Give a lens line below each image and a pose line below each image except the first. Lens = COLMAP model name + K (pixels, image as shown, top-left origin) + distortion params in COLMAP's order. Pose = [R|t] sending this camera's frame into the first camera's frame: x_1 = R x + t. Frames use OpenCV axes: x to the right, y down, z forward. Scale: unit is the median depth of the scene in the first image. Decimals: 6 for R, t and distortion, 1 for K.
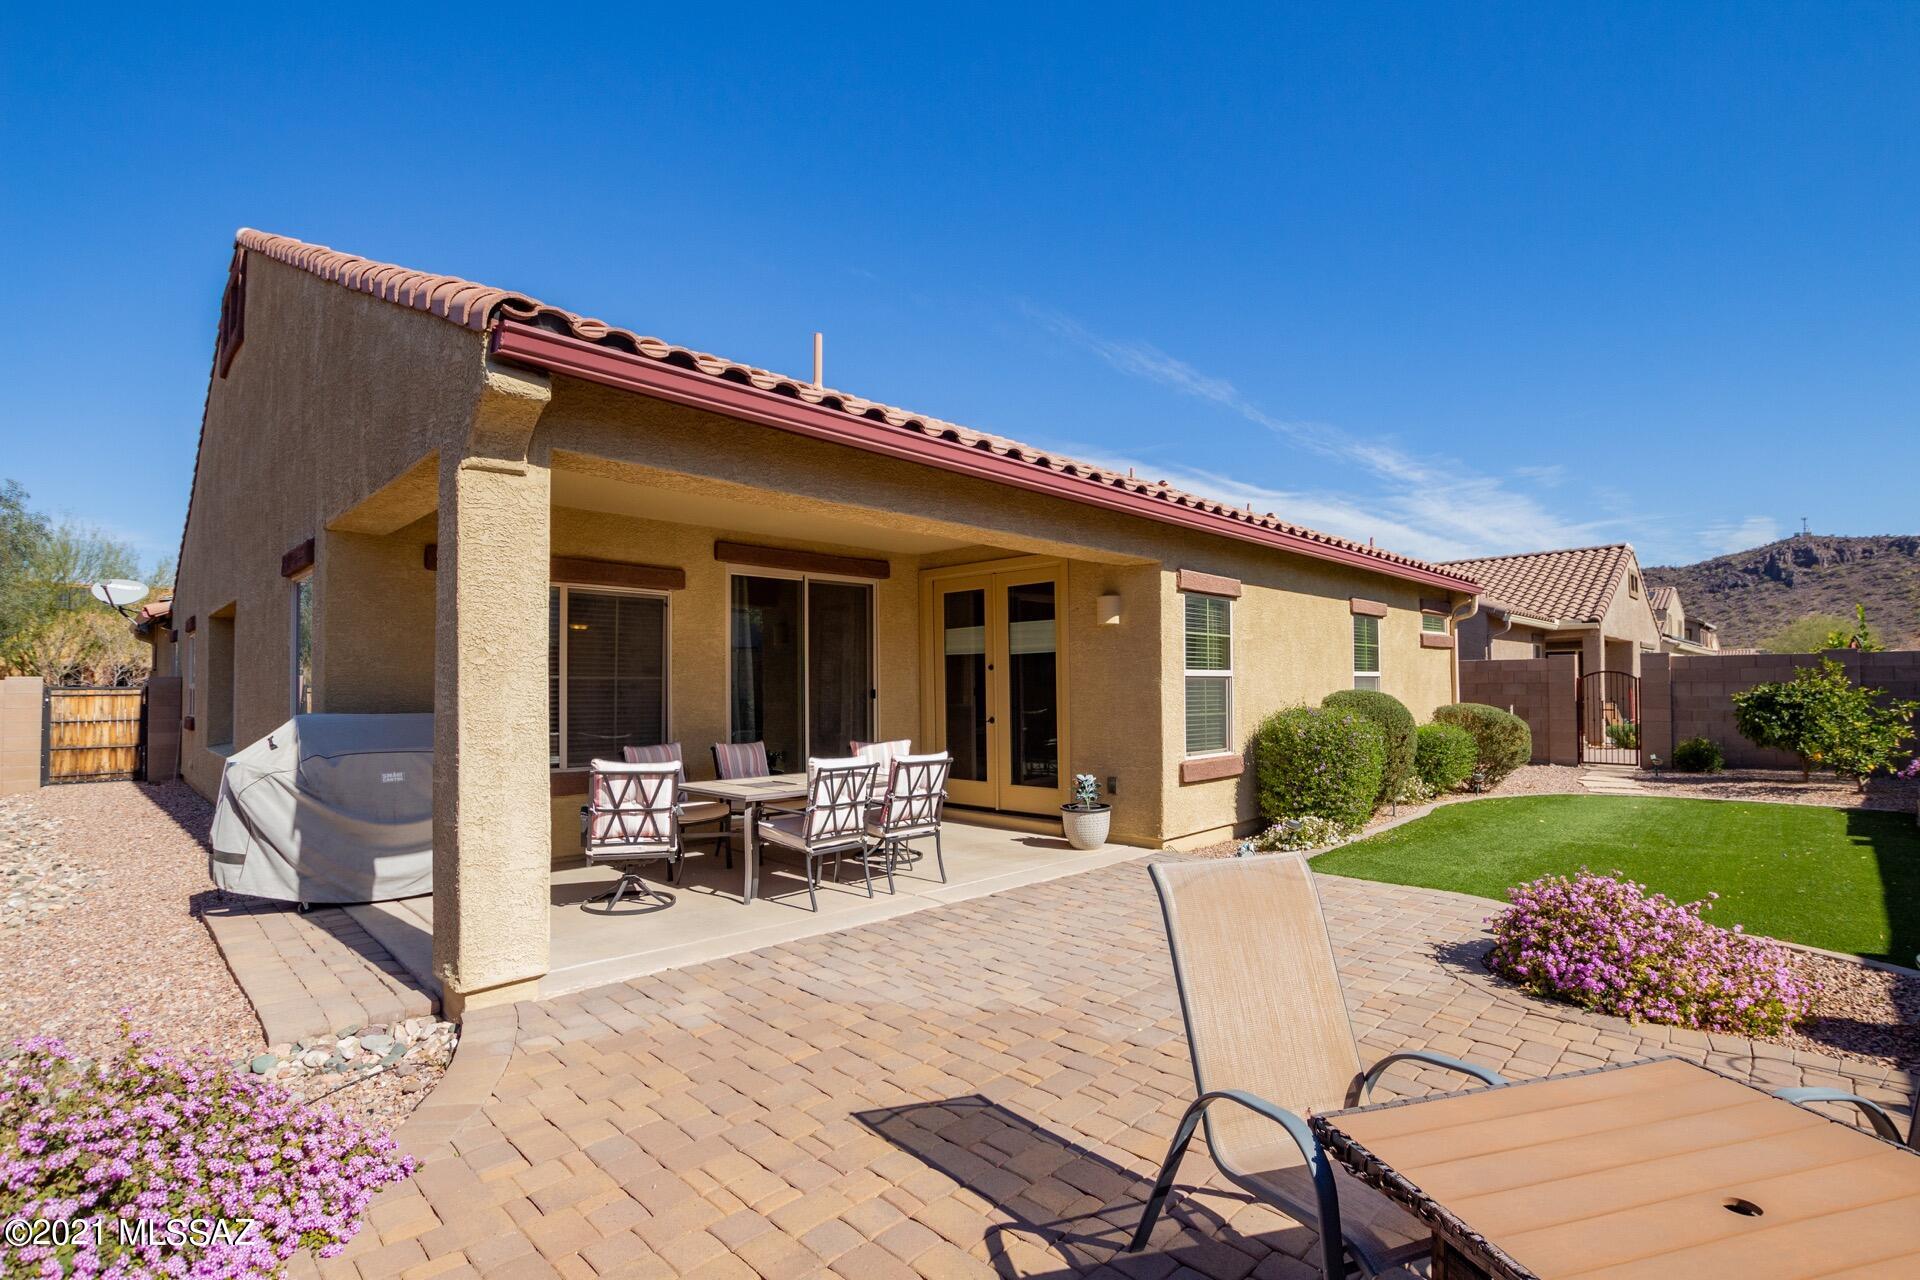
lens RADIAL K [[885.7, 0, 967.0], [0, 885.7, 674.1], [0, 0, 1]] dist [0.000609, -0.000134]
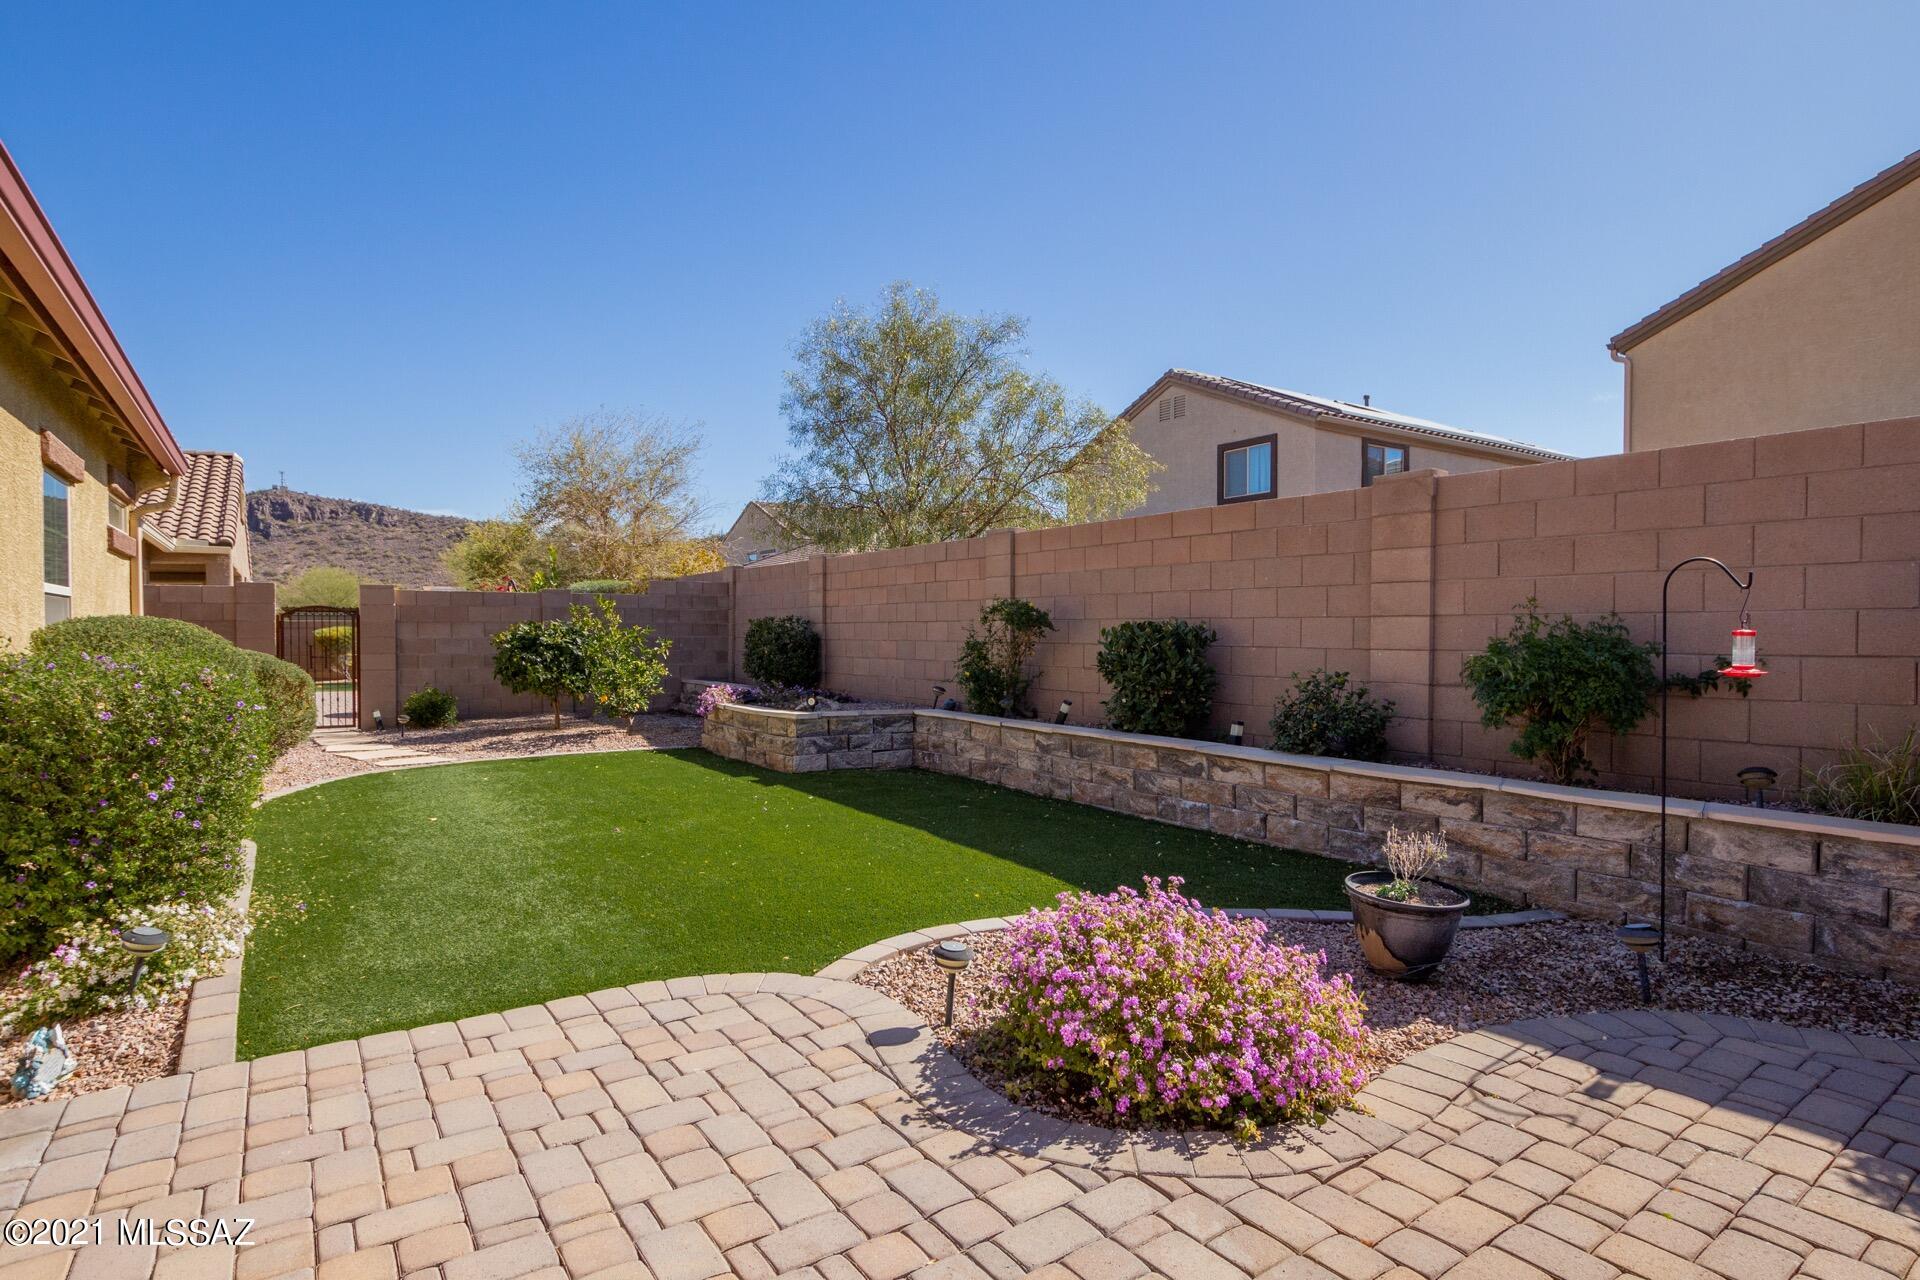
lens RADIAL K [[973.8, 0, 957.7], [0, 973.8, 642.7], [0, 0, 1]] dist [-0.018550, -0.000208]
pose [[0.179196, -0.003492, 0.983807, 0.006880], [-0.013185, 0.999895, 0.005950, 0.020130], [-0.983725, -0.014038, 0.179132, 0.398078]]
